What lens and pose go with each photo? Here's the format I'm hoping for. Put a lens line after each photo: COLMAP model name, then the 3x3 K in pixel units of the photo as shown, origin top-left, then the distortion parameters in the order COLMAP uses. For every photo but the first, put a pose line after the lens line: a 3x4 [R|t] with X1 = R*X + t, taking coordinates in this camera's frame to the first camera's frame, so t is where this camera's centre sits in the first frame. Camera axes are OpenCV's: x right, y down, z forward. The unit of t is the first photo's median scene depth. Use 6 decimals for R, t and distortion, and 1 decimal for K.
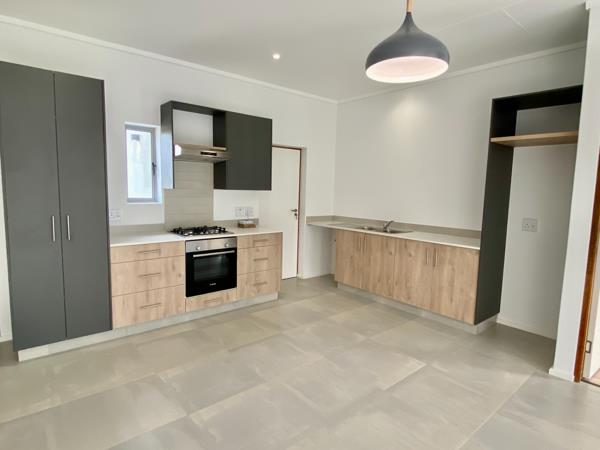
lens RADIAL K [[341.8, 0, 291.8], [0, 341.8, 223.3], [0, 0, 1]] dist [0.050043, -0.000450]
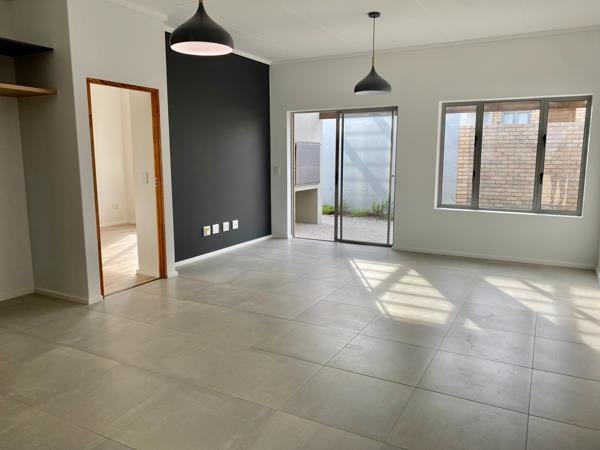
lens RADIAL K [[456.8, 0, 301.2], [0, 456.8, 220.3], [0, 0, 1]] dist [0.094779, -0.121402]
pose [[-0.370525, -0.158005, 0.915285, -0.630483], [0.088585, 0.974921, 0.204160, -0.065374], [-0.924589, 0.156727, -0.347236, 0.593754]]
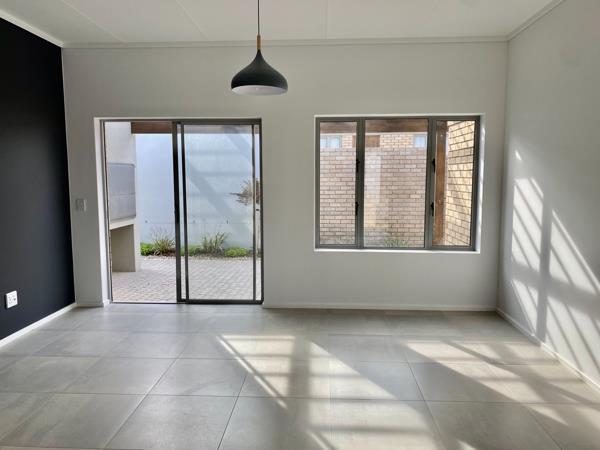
lens RADIAL K [[456.8, 0, 301.2], [0, 456.8, 220.3], [0, 0, 1]] dist [0.094779, -0.121402]
pose [[-0.731458, -0.088809, 0.676079, -0.122708], [0.055176, 0.980523, 0.188496, -0.053815], [-0.679651, 0.175180, -0.712311, 0.497105]]
